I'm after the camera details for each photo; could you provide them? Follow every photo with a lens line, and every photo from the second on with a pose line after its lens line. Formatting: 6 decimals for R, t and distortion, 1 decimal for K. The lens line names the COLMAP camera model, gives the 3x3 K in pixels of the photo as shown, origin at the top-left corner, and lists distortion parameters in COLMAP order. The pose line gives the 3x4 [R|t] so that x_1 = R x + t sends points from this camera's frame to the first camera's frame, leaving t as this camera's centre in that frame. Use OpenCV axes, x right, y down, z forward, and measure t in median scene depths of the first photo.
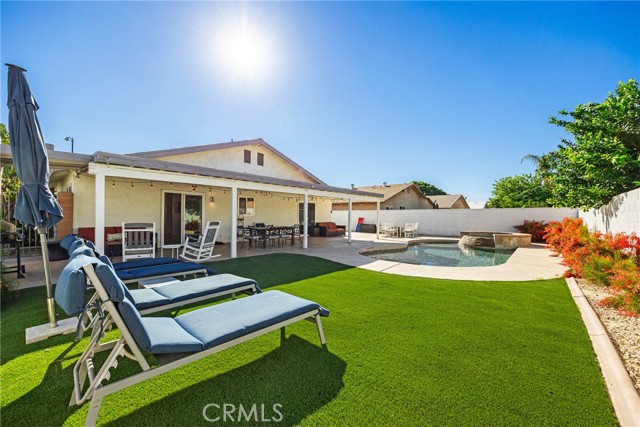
lens RADIAL K [[247.0, 0, 320.7], [0, 247.0, 216.4], [0, 0, 1]] dist [-0.003176, -0.000483]
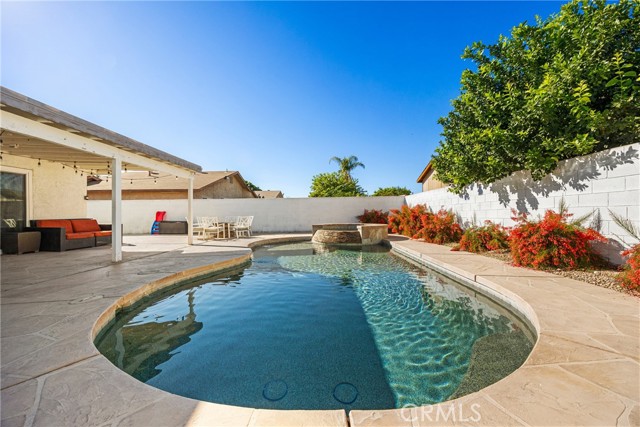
lens RADIAL K [[247.0, 0, 323.0], [0, 247.0, 213.9], [0, 0, 1]] dist [-0.003176, -0.000483]
pose [[0.751262, -0.014309, 0.659848, 0.080555], [0.015853, 0.999868, 0.003634, 0.021022], [-0.659813, 0.007730, 0.751390, 0.346979]]
